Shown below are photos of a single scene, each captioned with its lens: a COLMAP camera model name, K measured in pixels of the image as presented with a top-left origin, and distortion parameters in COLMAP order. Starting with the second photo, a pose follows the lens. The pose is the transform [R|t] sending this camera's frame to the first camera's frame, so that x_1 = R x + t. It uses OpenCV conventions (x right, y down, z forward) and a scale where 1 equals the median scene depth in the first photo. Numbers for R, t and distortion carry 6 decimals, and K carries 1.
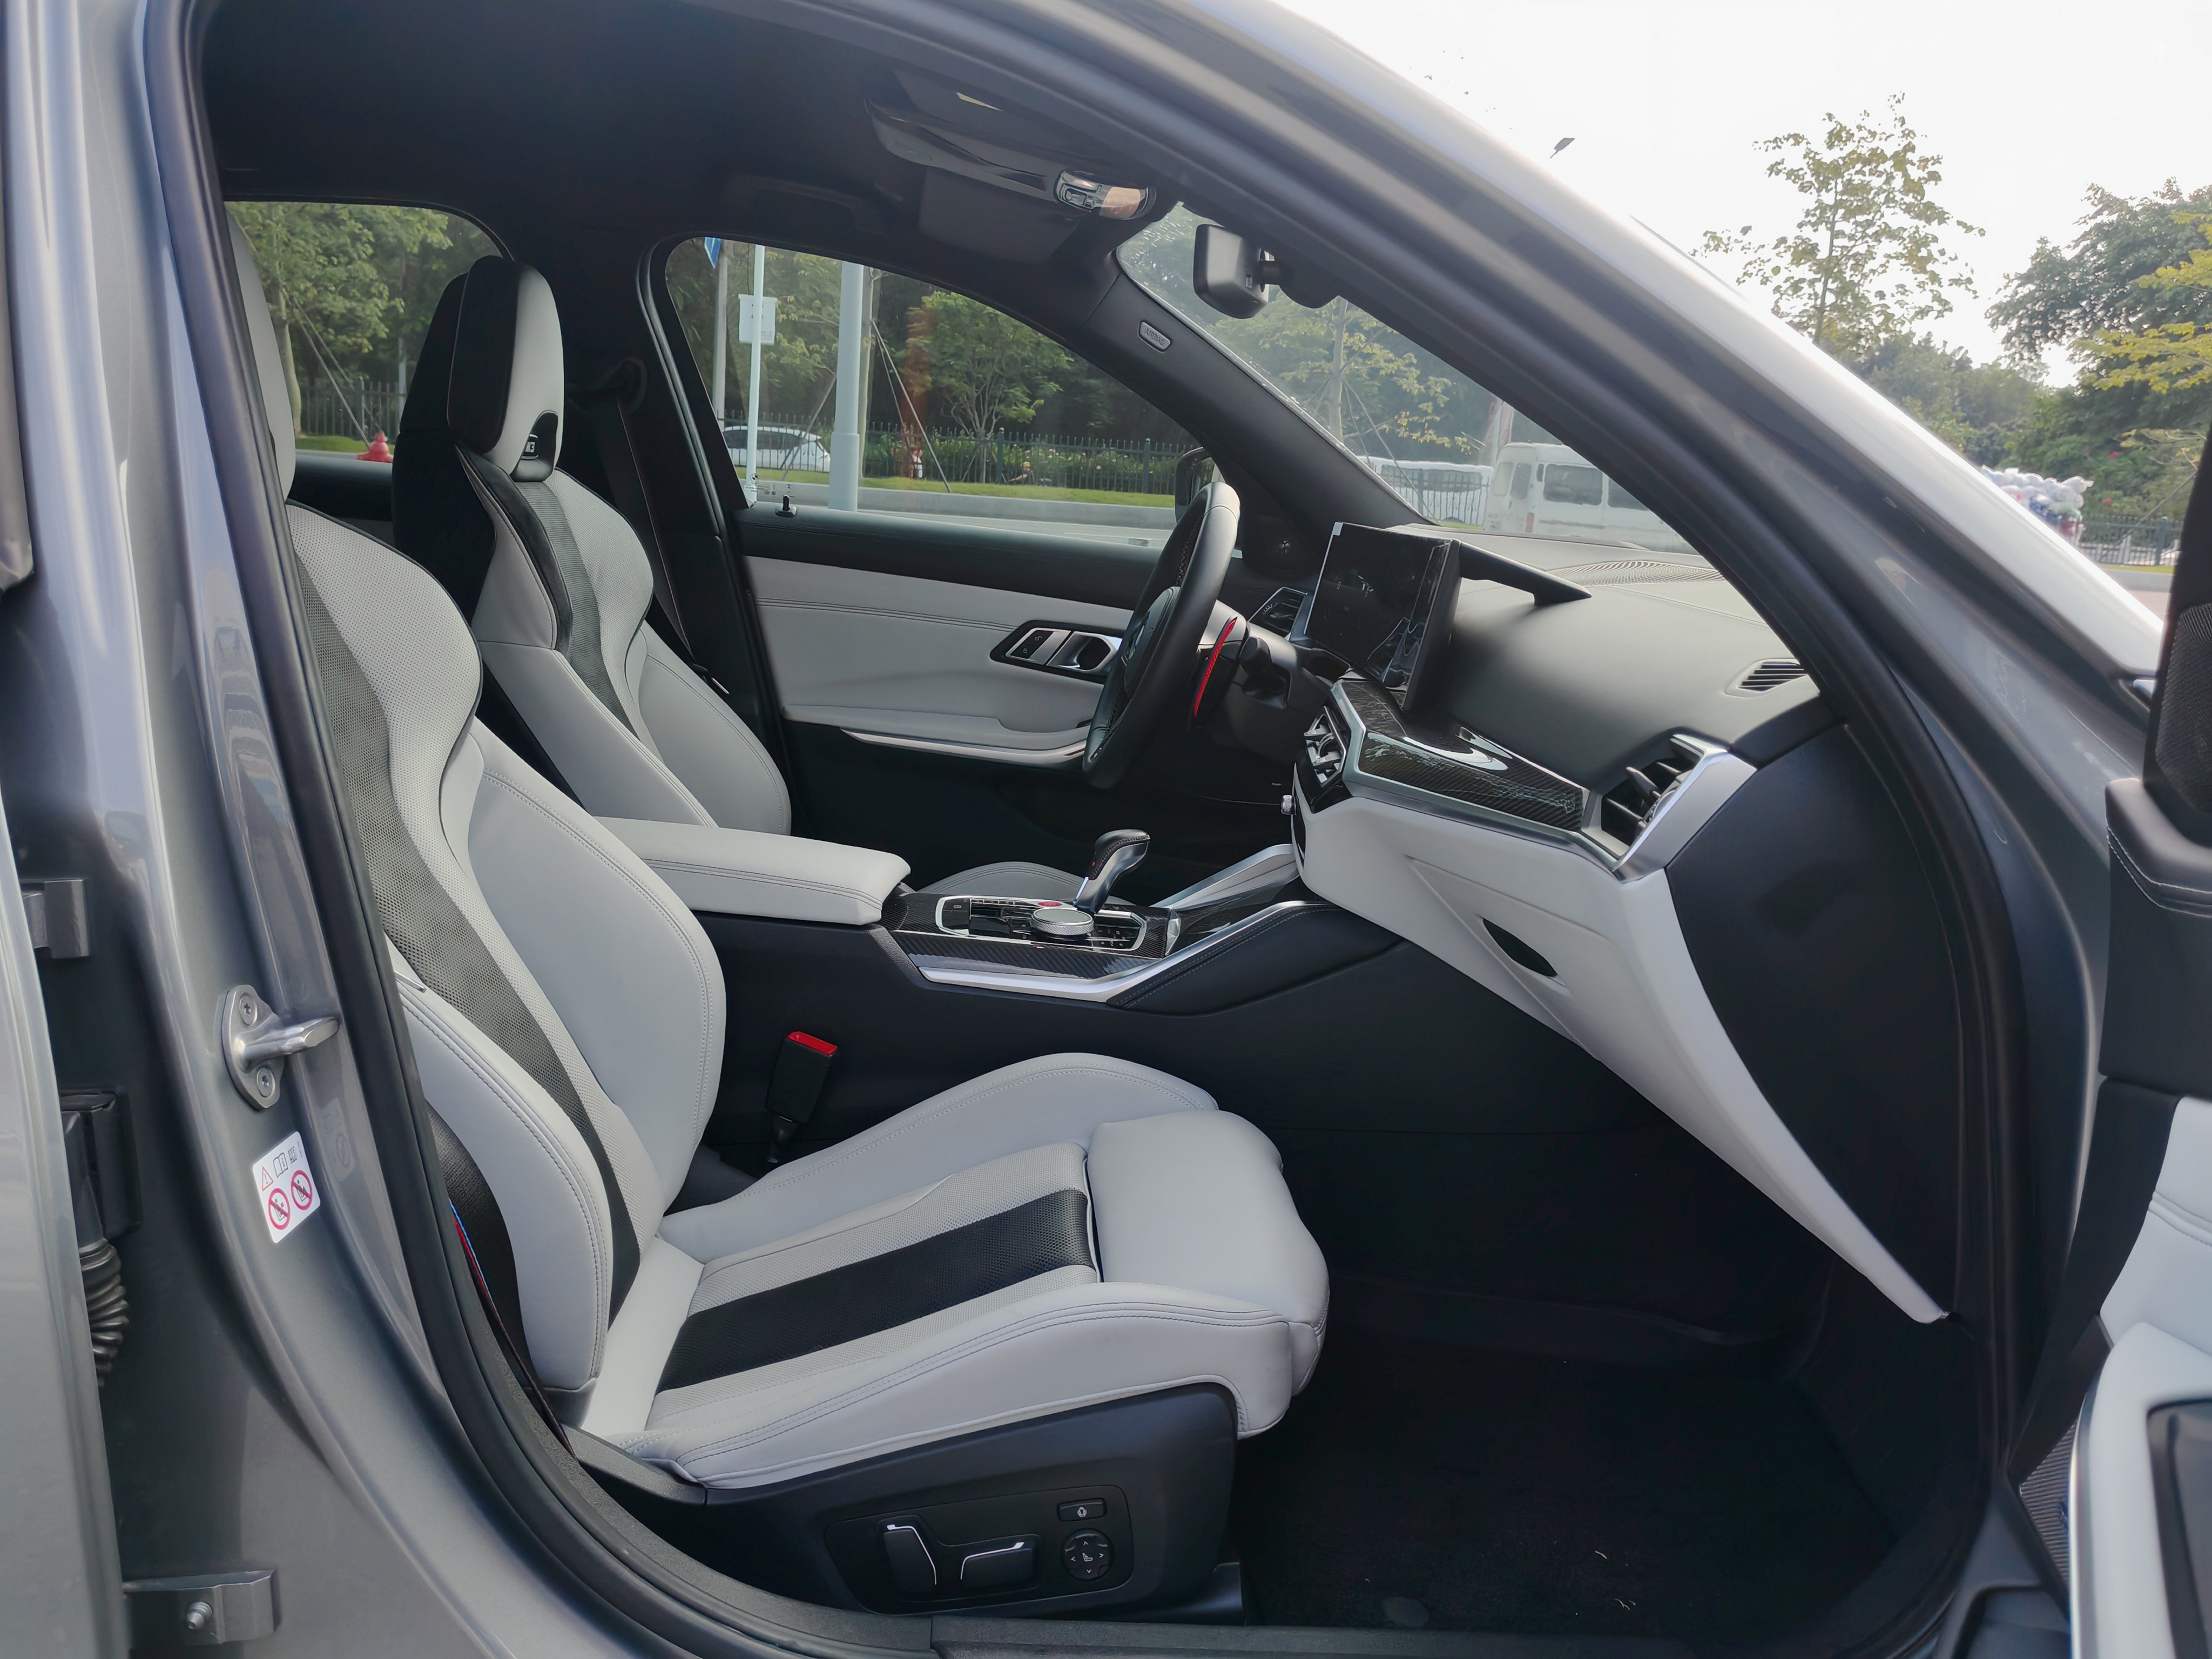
lens RADIAL K [[1724.8, 0, 1086.1], [0, 1724.8, 843.4], [0, 0, 1]] dist [0.007691, -0.011852]
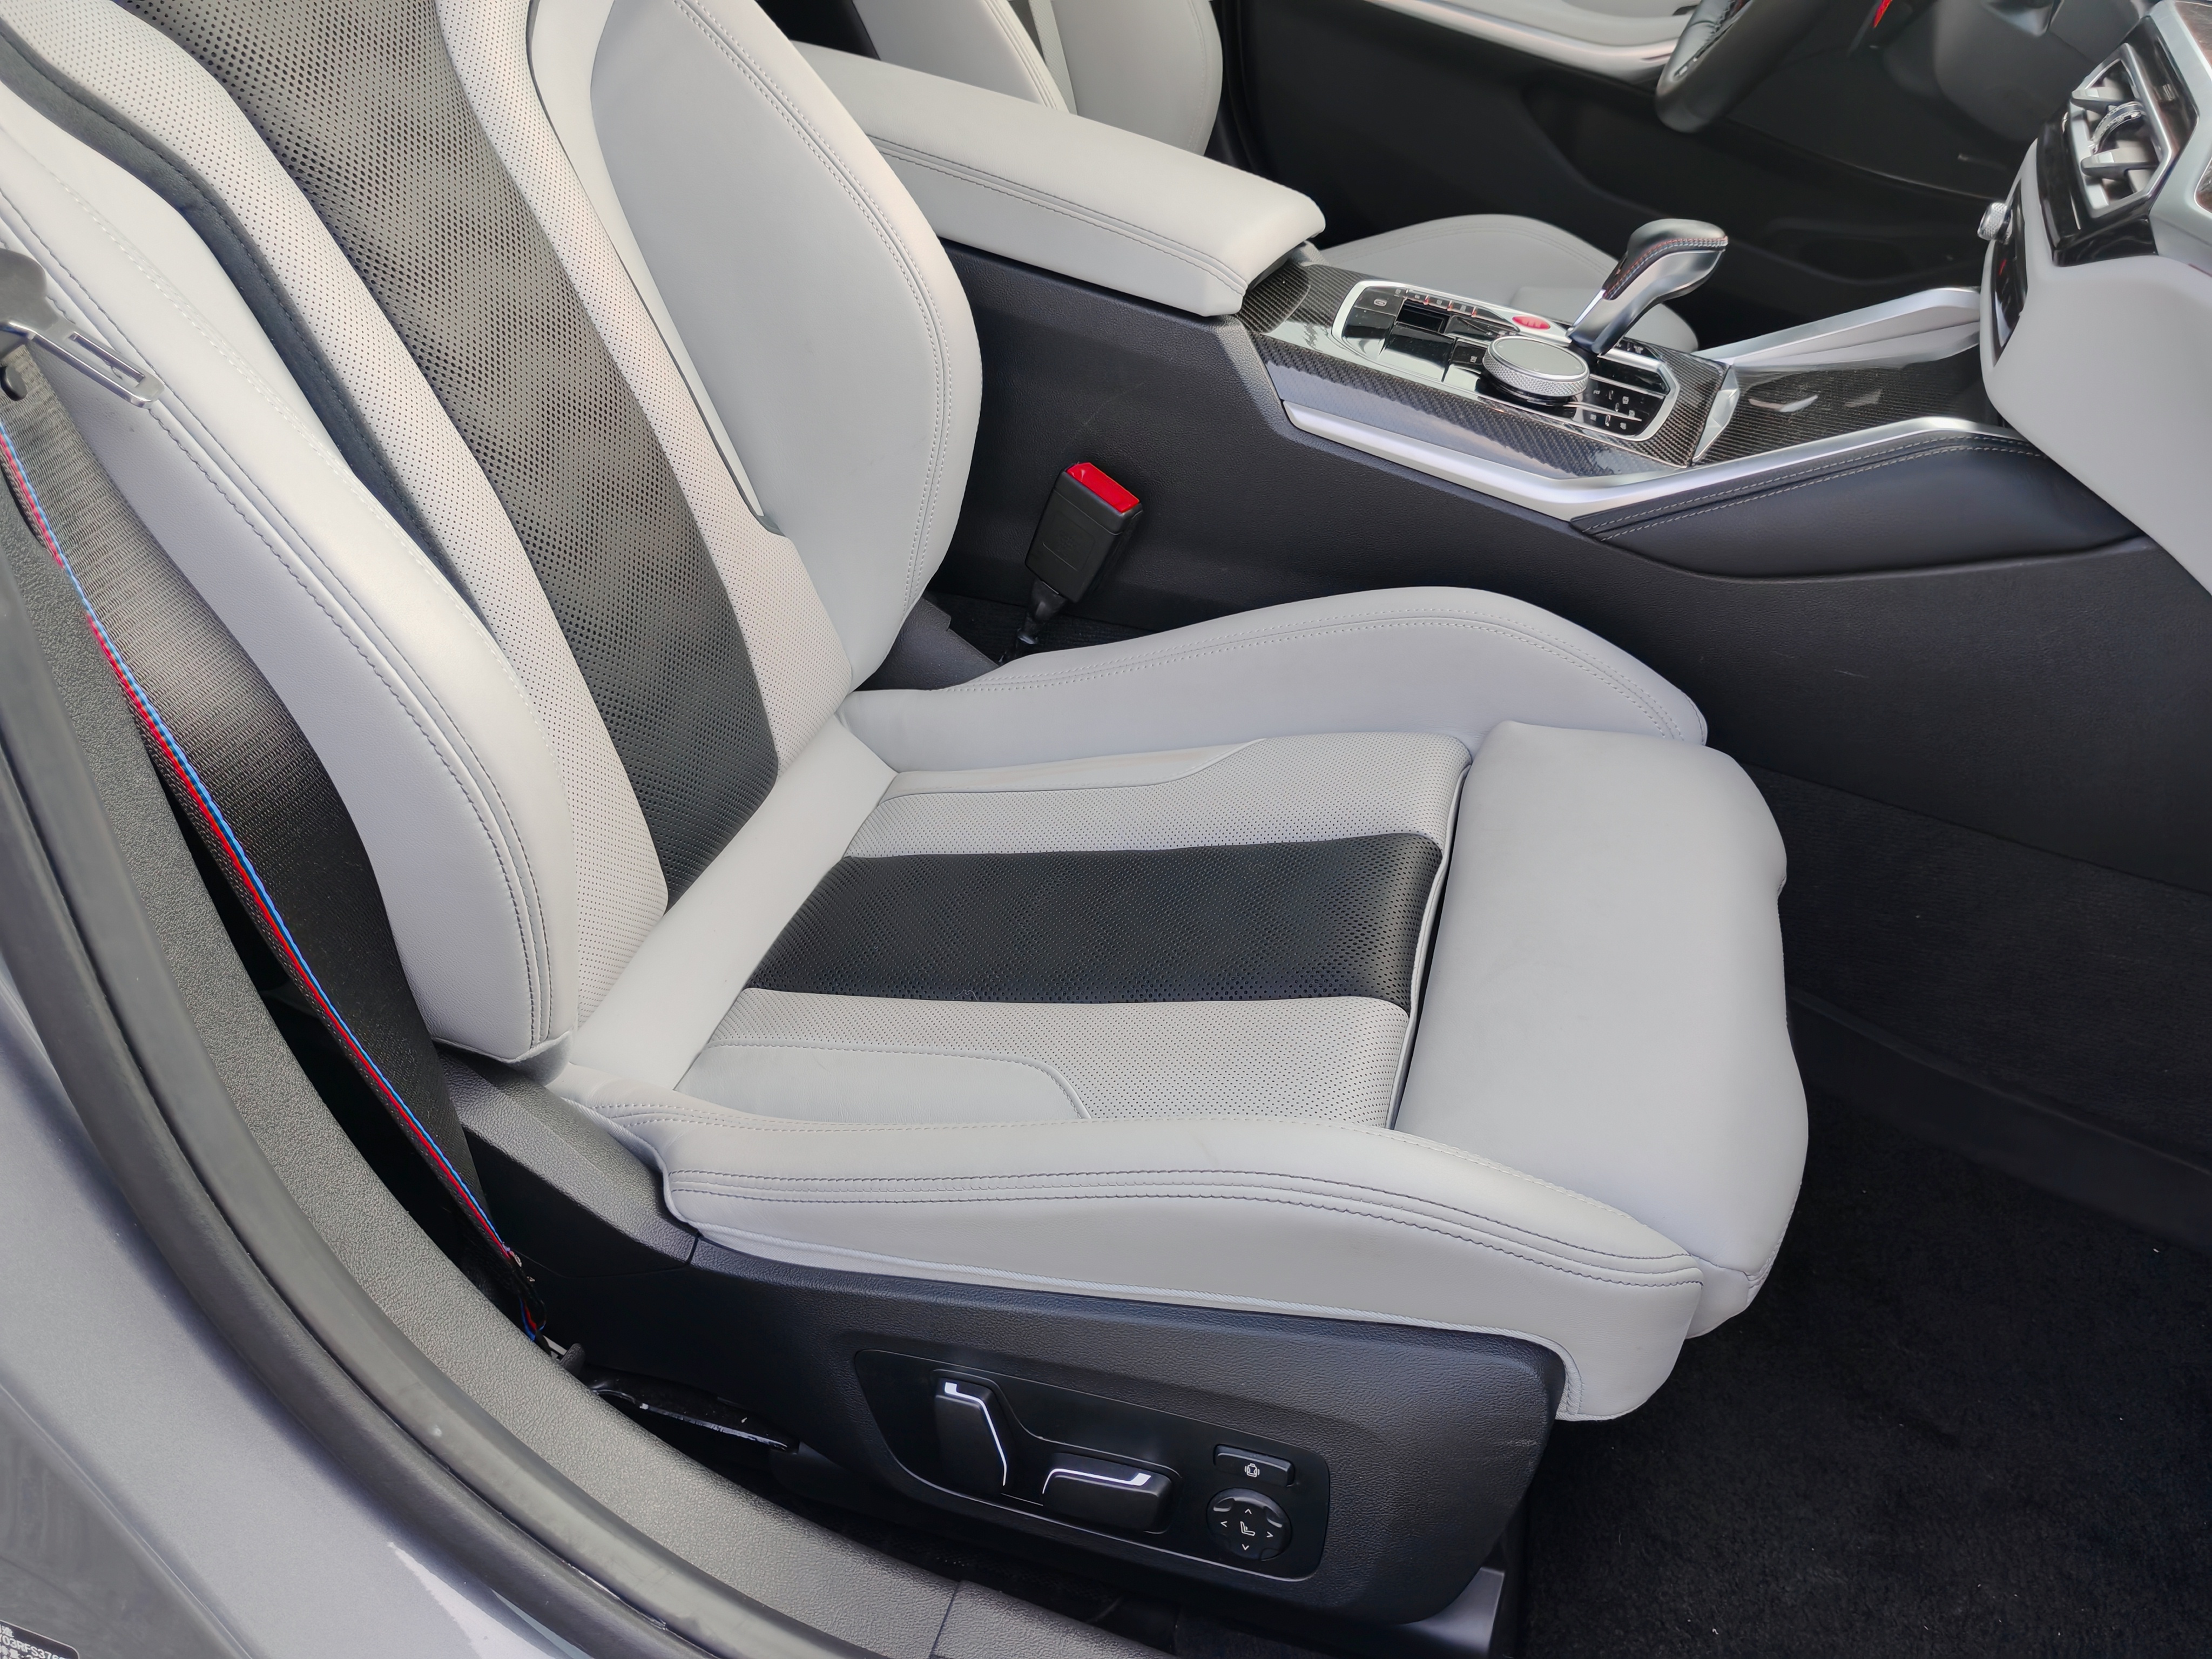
lens RADIAL K [[1727.3, 0, 1106.0], [0, 1727.3, 829.5], [0, 0, 1]] dist [0.002129, -0.000630]
pose [[0.943171, 0.252802, -0.215685, 0.015847], [-0.149533, 0.902495, 0.403909, -0.030960], [0.296764, -0.348703, 0.889009, 0.371832]]
